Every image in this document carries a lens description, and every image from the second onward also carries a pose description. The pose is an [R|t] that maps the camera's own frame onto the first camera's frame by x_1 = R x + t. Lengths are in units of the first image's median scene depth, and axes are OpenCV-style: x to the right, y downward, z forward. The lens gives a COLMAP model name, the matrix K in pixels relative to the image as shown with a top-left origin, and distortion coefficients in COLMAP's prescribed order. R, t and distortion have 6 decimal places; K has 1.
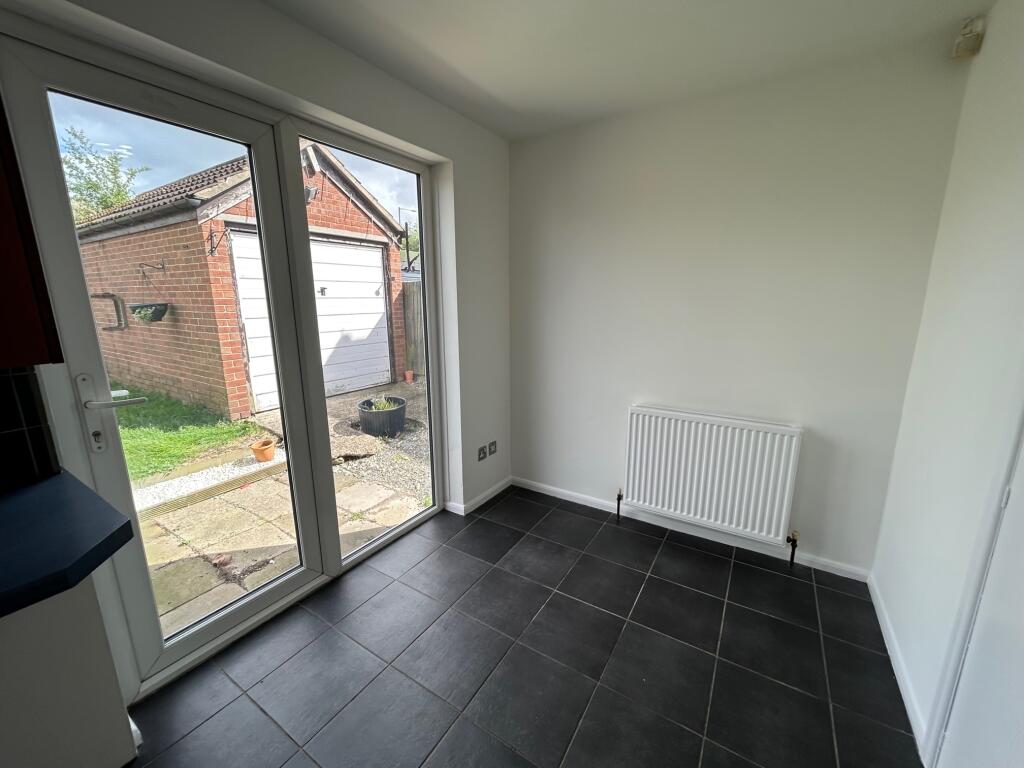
lens RADIAL K [[410.8, 0, 510.8], [0, 410.8, 387.6], [0, 0, 1]] dist [0.004279, 0.000410]
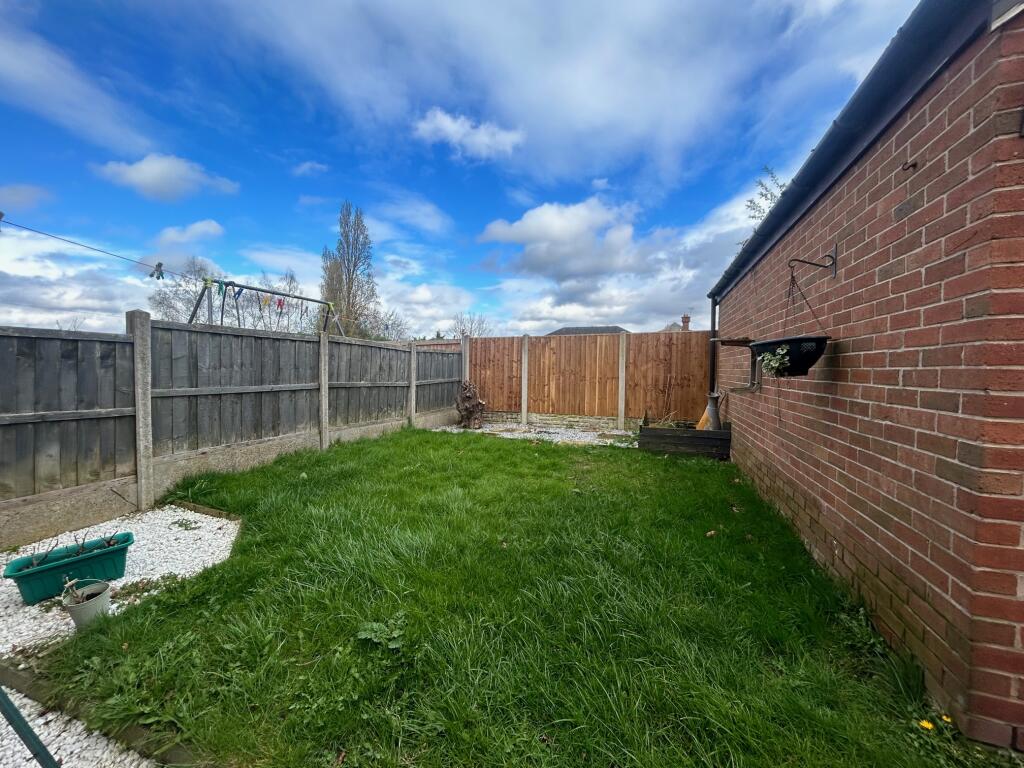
lens RADIAL K [[410.8, 0, 506.8], [0, 410.8, 384.4], [0, 0, 1]] dist [0.004279, 0.000410]
pose [[0.218260, 0.039335, -0.975098, -0.457736], [-0.213533, 0.976900, -0.008388, -0.074601], [0.952243, 0.210046, 0.221617, 0.565249]]
